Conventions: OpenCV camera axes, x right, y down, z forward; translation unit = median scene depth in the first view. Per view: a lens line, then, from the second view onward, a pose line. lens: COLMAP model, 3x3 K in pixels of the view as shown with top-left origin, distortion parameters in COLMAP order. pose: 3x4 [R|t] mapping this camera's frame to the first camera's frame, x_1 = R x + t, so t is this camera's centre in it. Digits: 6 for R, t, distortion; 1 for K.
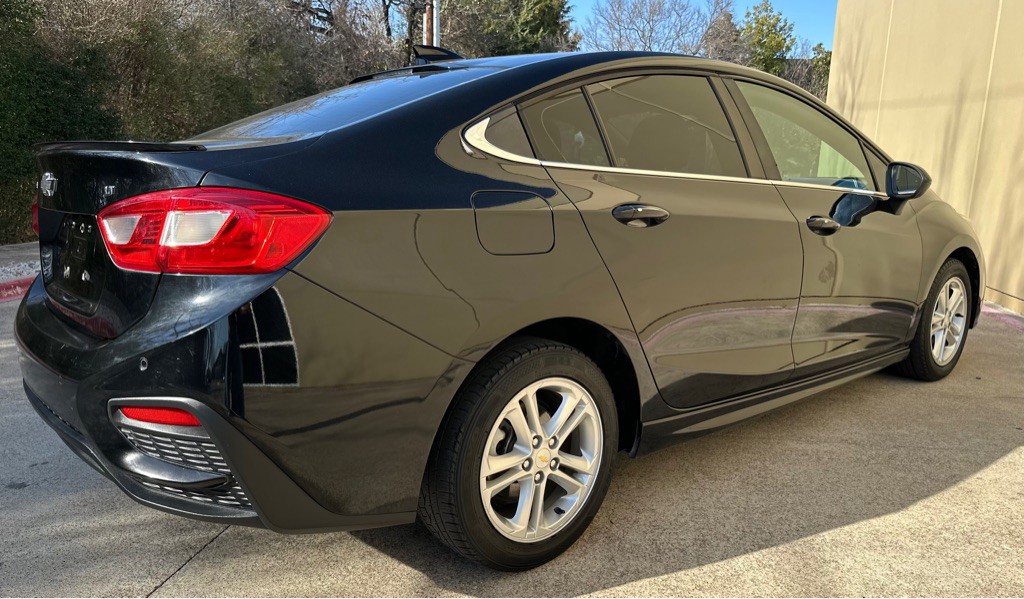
lens RADIAL K [[769.9, 0, 526.4], [0, 769.9, 310.9], [0, 0, 1]] dist [0.055279, -0.095503]
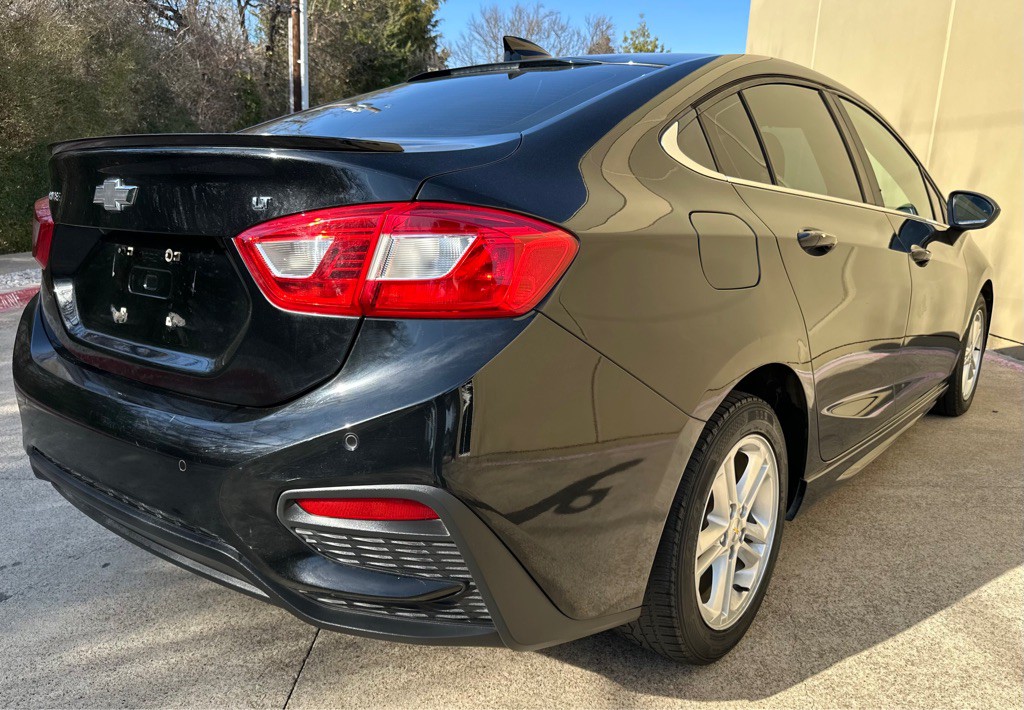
lens RADIAL K [[811.2, 0, 535.0], [0, 811.2, 369.5], [0, 0, 1]] dist [-0.002403, -0.007012]
pose [[0.982353, -0.021725, 0.185768, -0.302035], [0.016359, 0.999405, 0.030370, -0.013334], [-0.186318, -0.026795, 0.982124, 0.141558]]
